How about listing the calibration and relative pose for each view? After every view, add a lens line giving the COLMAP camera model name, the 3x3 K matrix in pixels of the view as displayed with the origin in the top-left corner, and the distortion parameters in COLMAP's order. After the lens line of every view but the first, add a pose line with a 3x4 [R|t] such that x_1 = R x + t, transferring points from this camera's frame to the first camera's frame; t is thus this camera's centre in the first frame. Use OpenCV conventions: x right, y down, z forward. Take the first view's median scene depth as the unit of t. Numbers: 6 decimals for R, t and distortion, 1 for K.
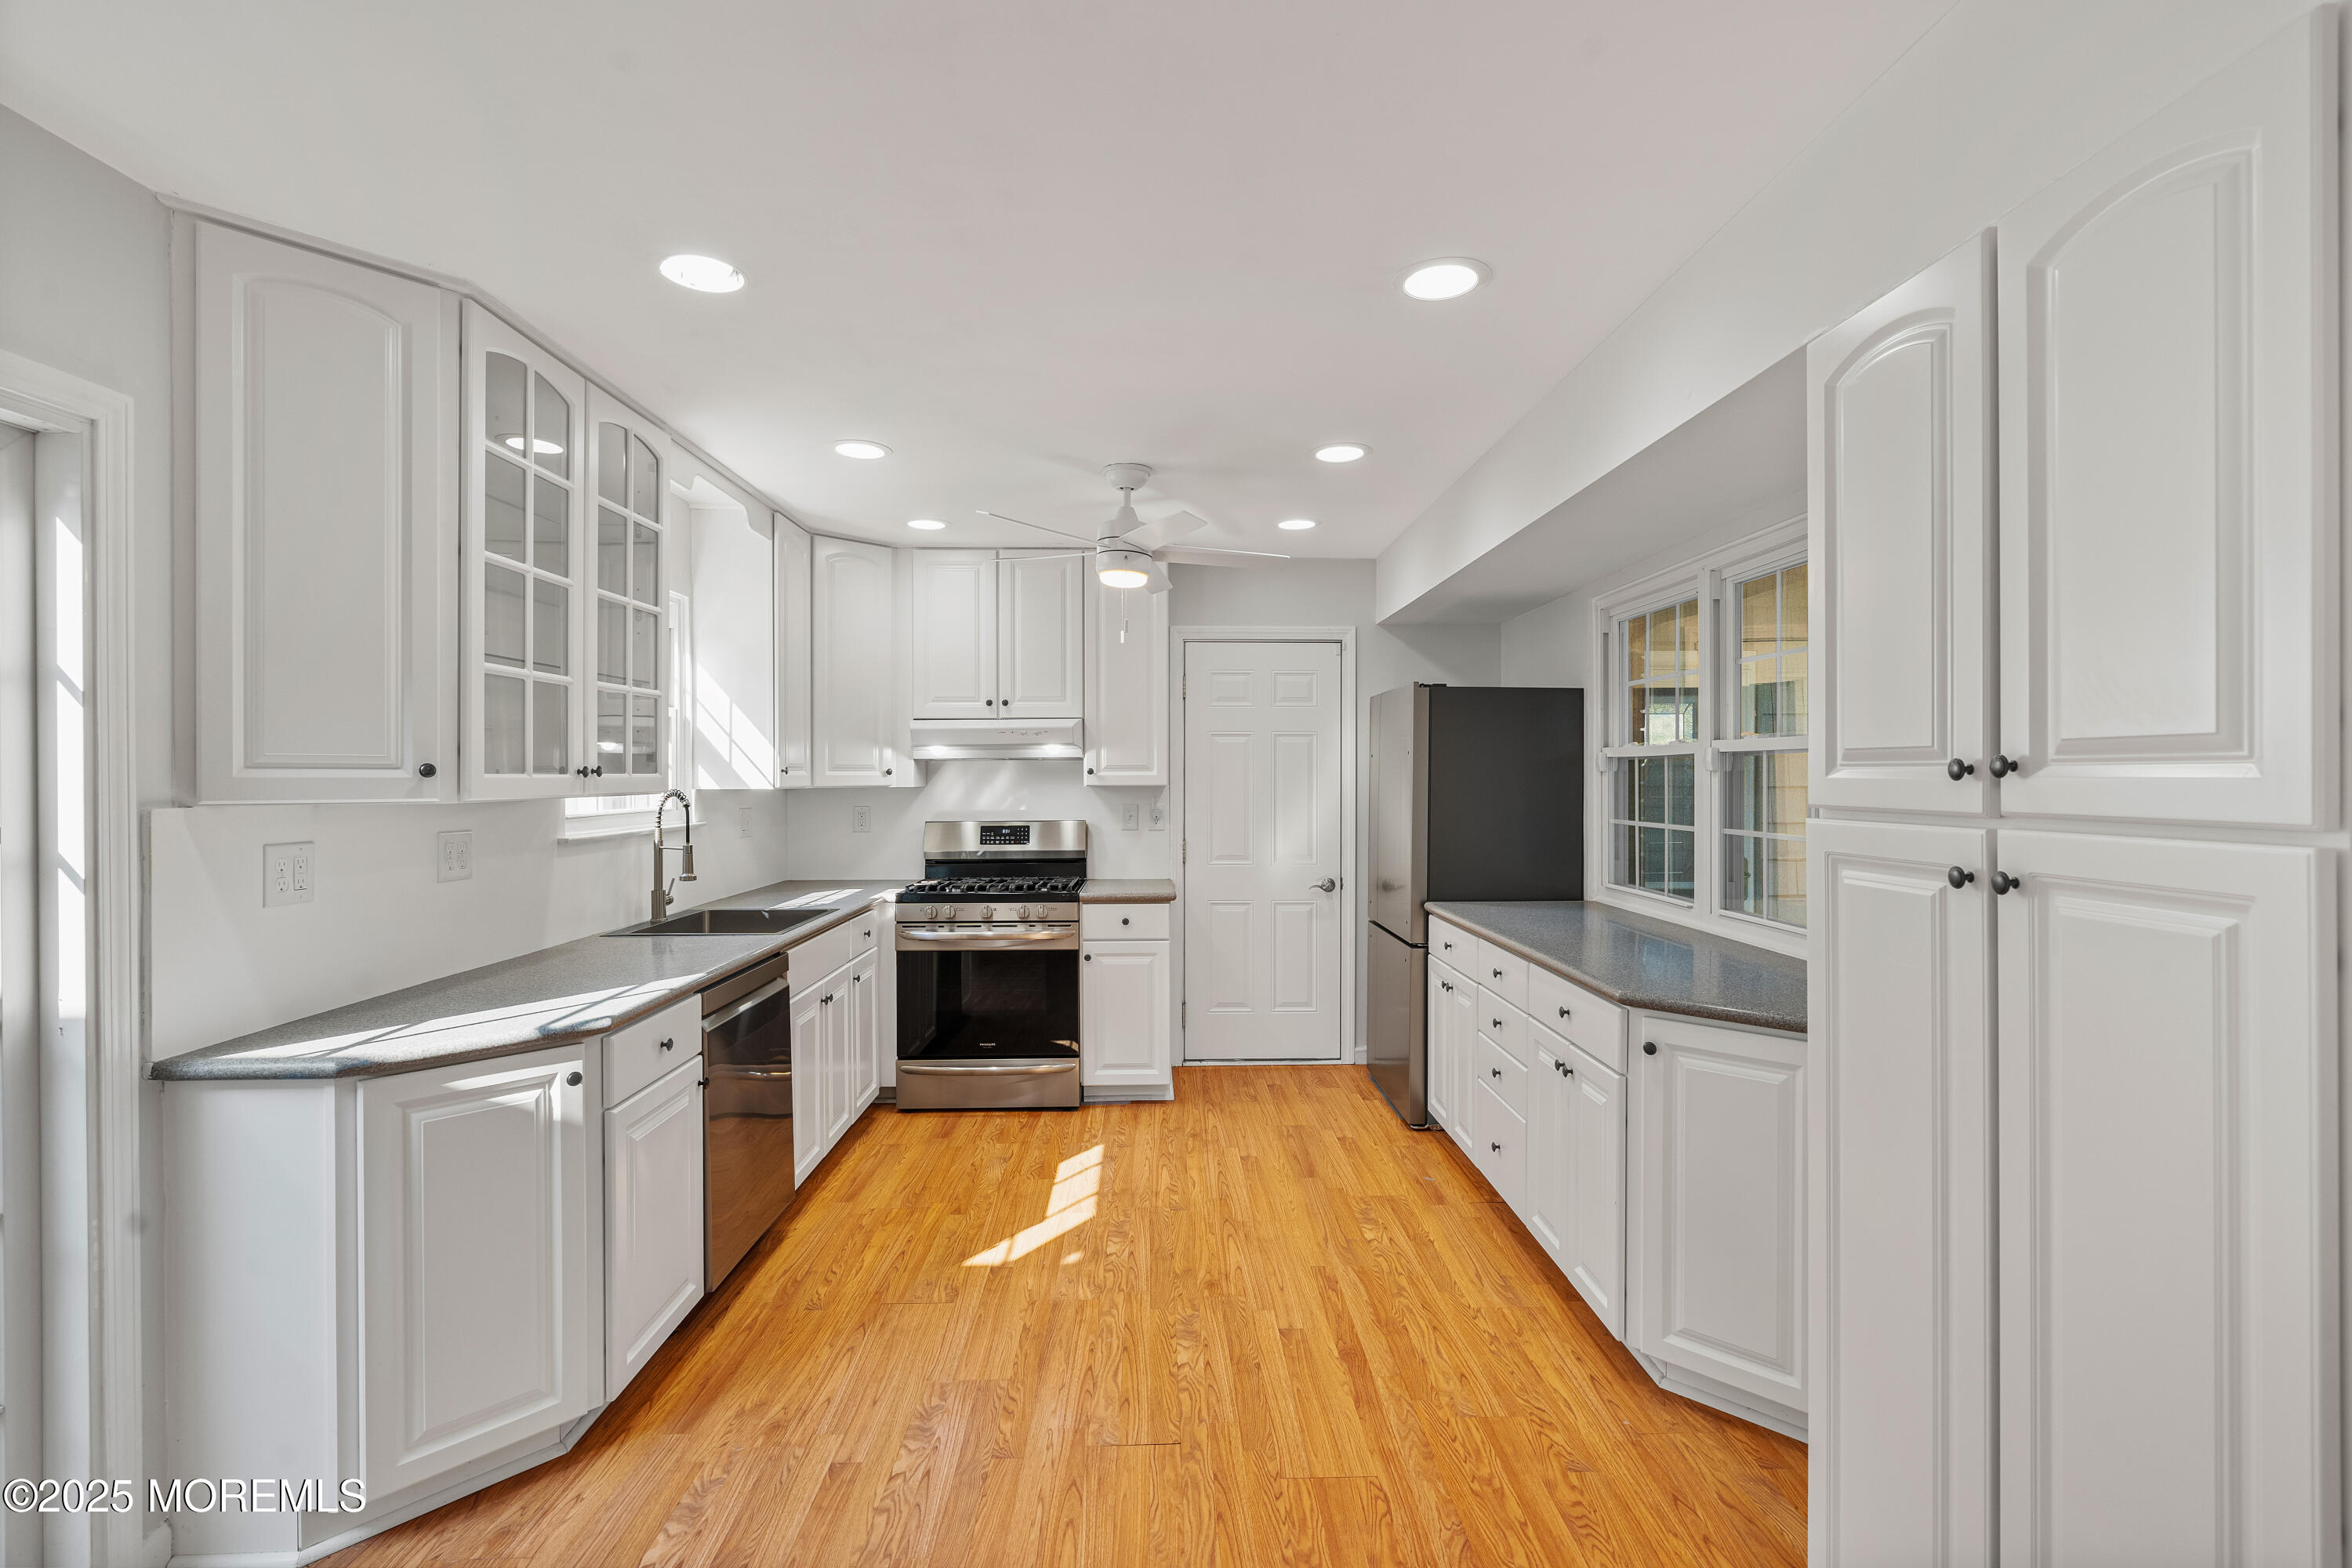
lens RADIAL K [[1055.1, 0, 1178.7], [0, 1055.1, 778.5], [0, 0, 1]] dist [-0.002395, 0.000483]
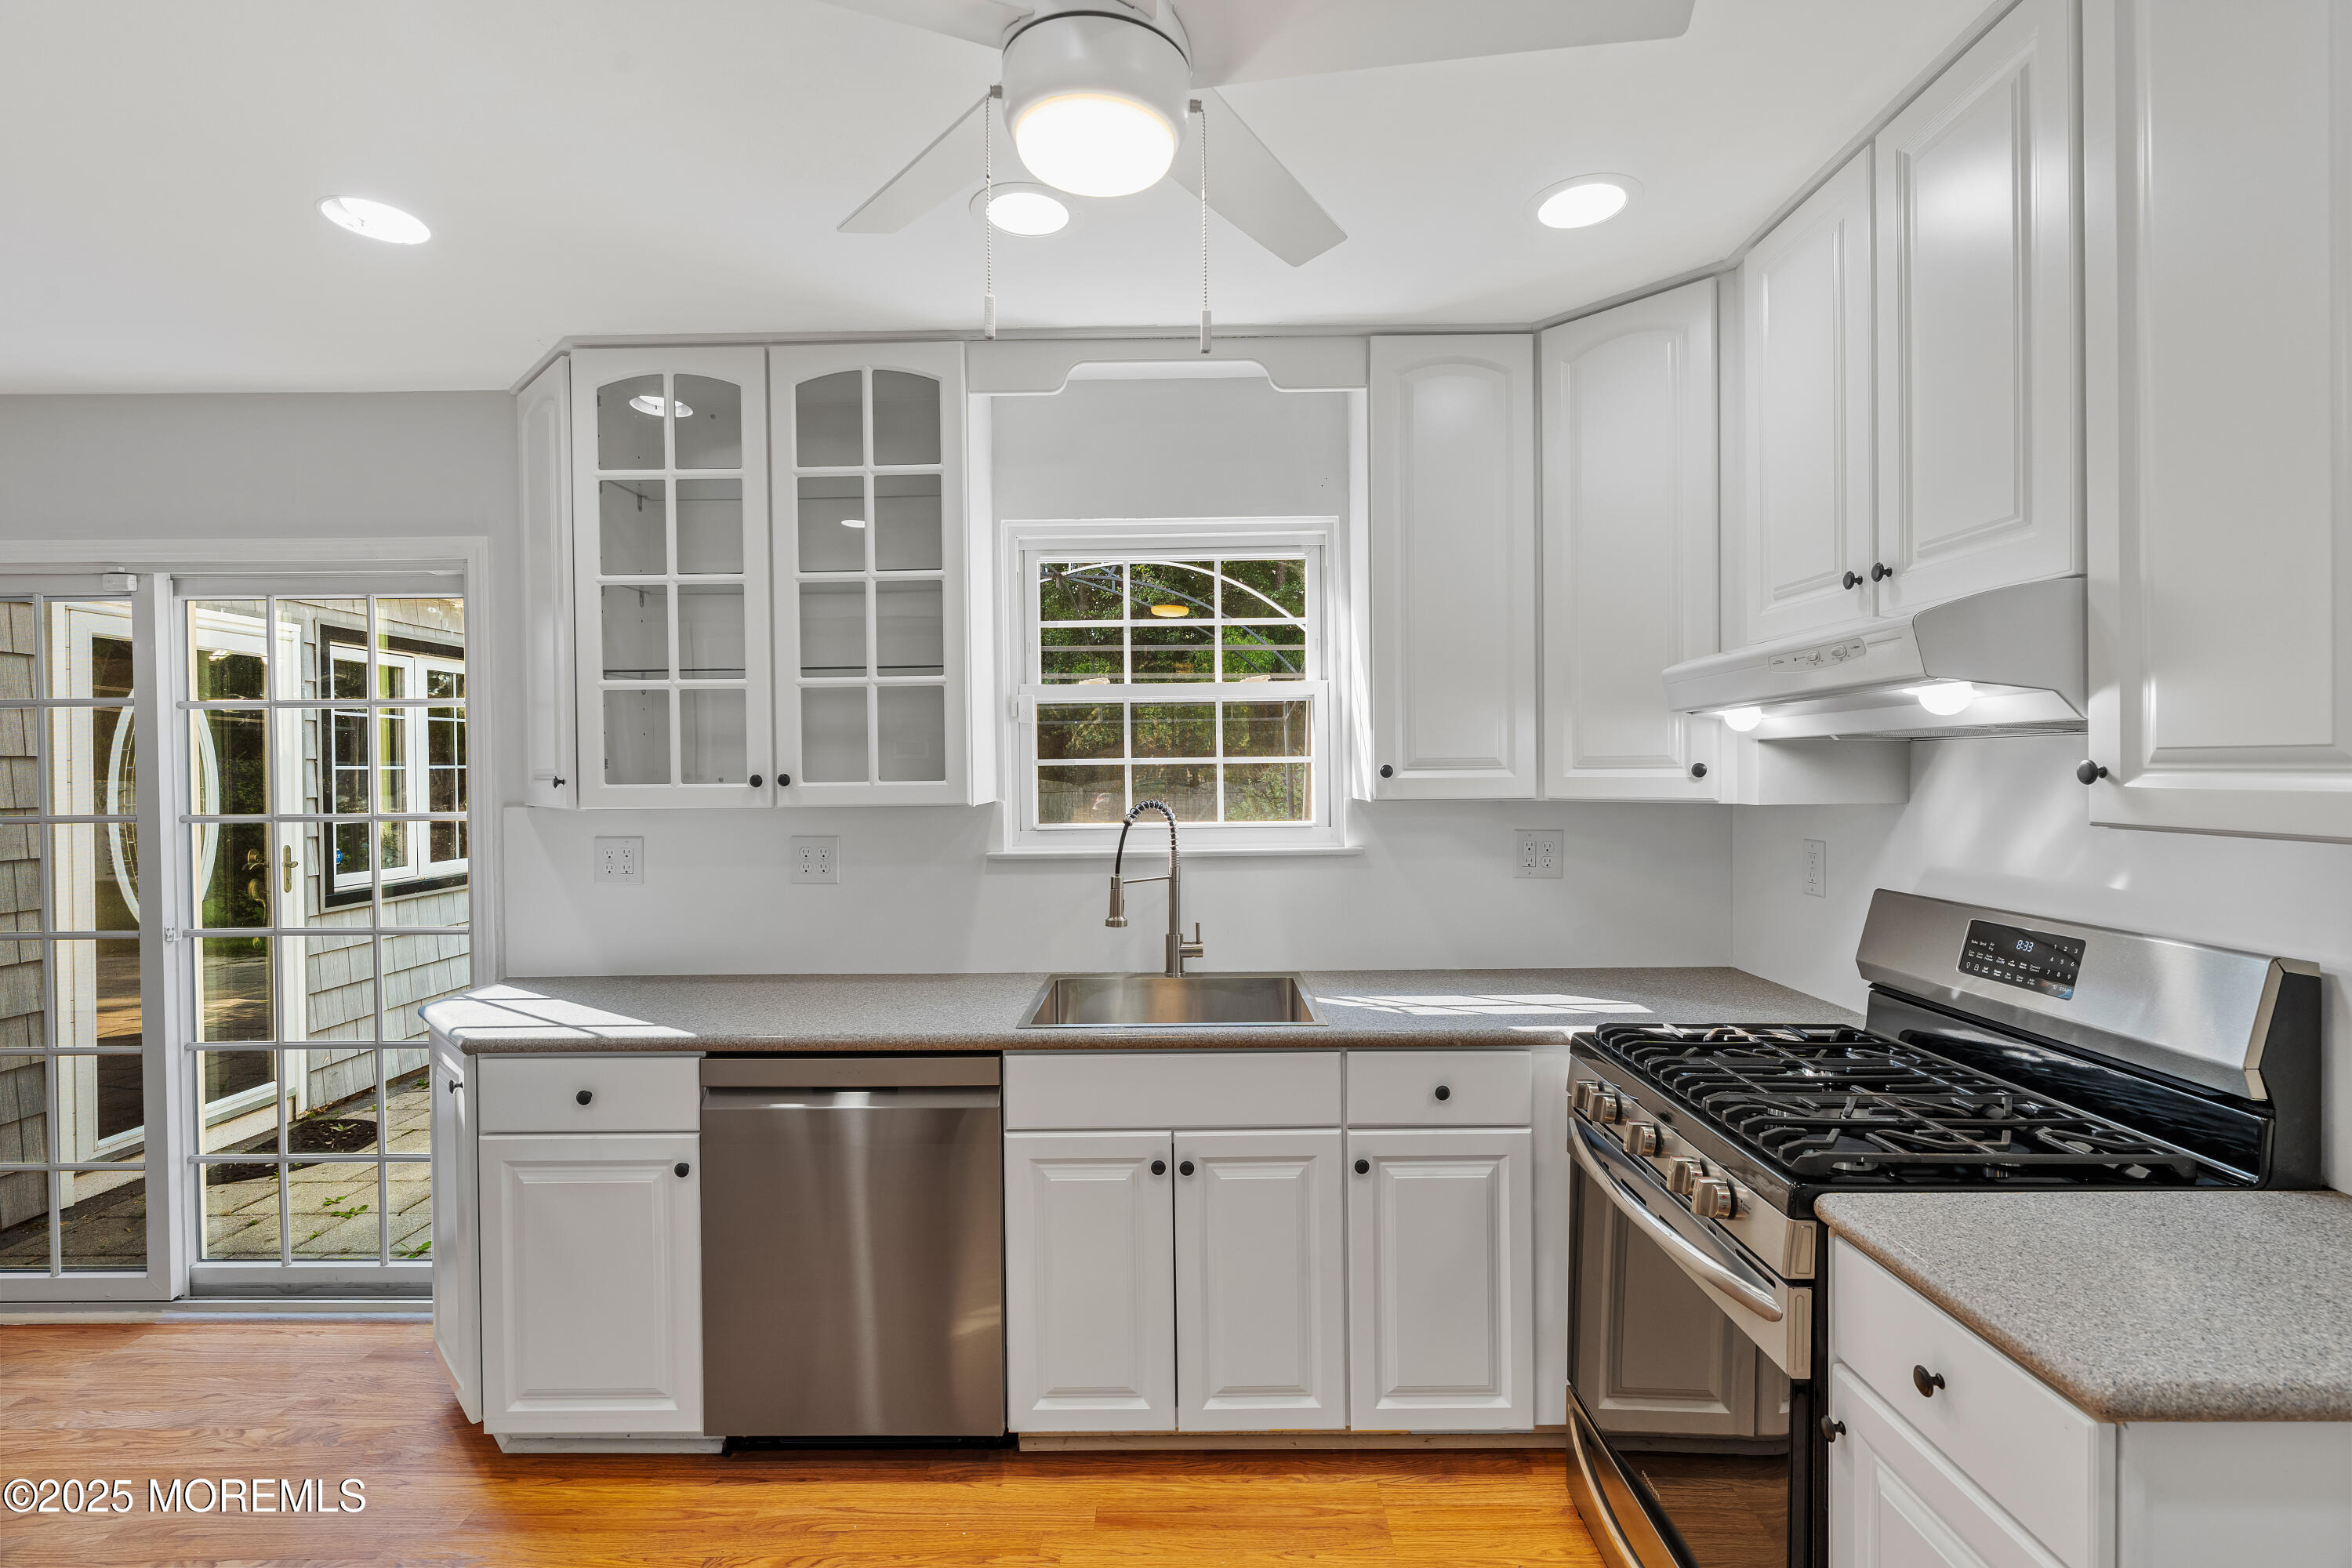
lens RADIAL K [[1055.1, 0, 1178.7], [0, 1055.1, 778.5], [0, 0, 1]] dist [-0.002395, 0.000483]
pose [[-0.030332, 0.009229, -0.999497, 0.219412], [0.004997, 0.999946, 0.009081, -0.009424], [0.999527, -0.004719, -0.030377, 0.901084]]
